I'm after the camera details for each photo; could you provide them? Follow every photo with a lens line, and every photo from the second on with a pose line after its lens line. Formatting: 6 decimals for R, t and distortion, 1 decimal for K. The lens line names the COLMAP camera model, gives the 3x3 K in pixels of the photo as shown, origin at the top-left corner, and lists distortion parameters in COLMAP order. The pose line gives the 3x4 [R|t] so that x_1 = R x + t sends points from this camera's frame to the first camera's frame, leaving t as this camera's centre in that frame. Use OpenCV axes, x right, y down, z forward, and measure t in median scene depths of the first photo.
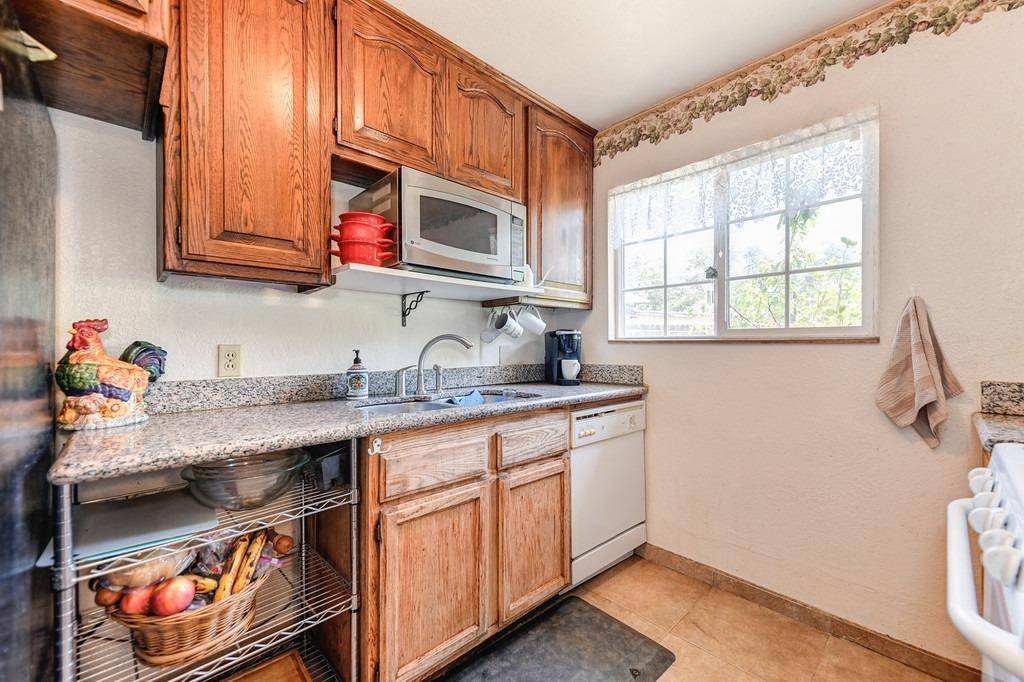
lens RADIAL K [[408.7, 0, 512.0], [0, 408.7, 341.0], [0, 0, 1]] dist [-0.000086, -0.000072]
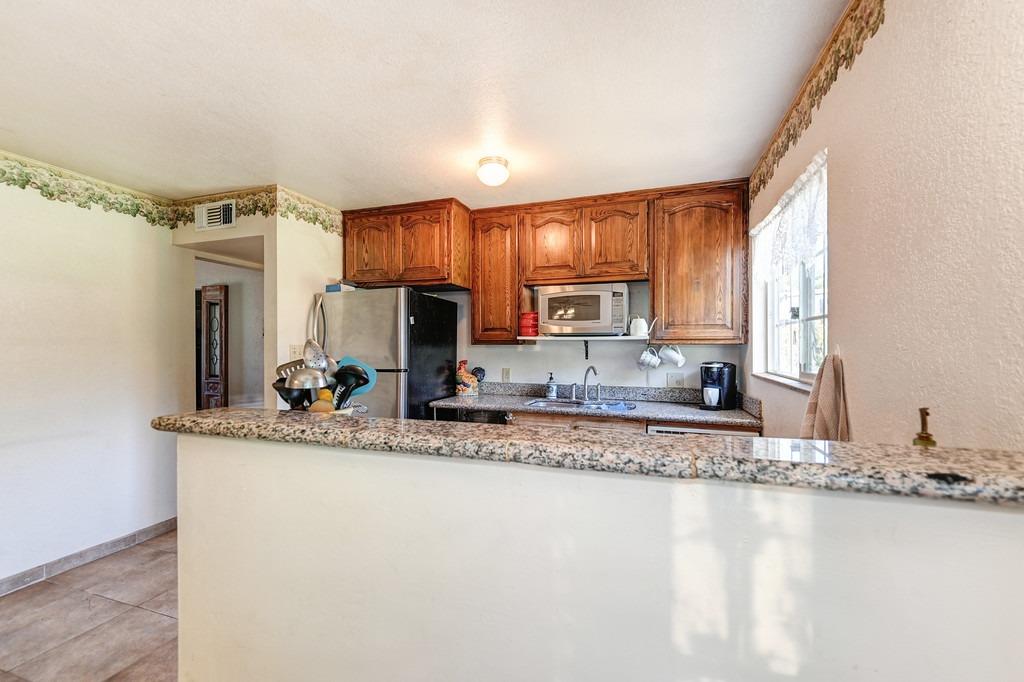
lens RADIAL K [[420.1, 0, 513.0], [0, 420.1, 350.8], [0, 0, 1]] dist [0.005785, -0.000237]
pose [[0.461018, 0.013971, -0.887281, 1.253607], [0.006246, 0.999800, 0.018989, -0.116993], [0.887369, -0.014296, 0.460838, -0.081319]]
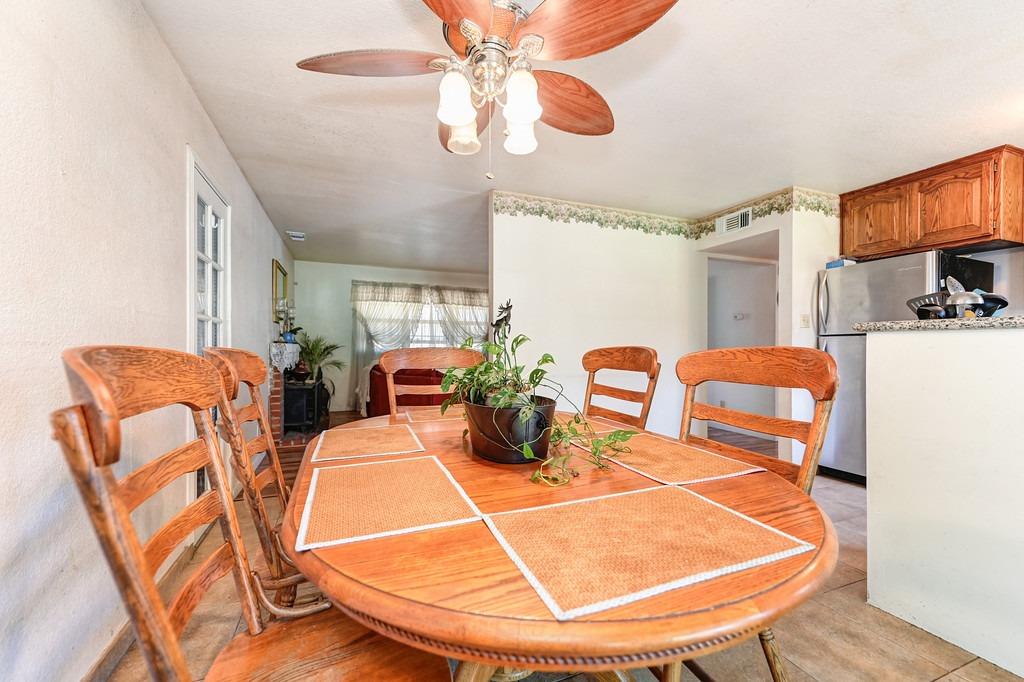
lens RADIAL K [[420.1, 0, 513.0], [0, 420.1, 350.8], [0, 0, 1]] dist [0.005785, -0.000237]
pose [[-0.363359, 0.009651, -0.931599, 1.763850], [0.008936, 0.999936, 0.006873, 0.033576], [0.931606, -0.005827, -0.363422, -0.646417]]
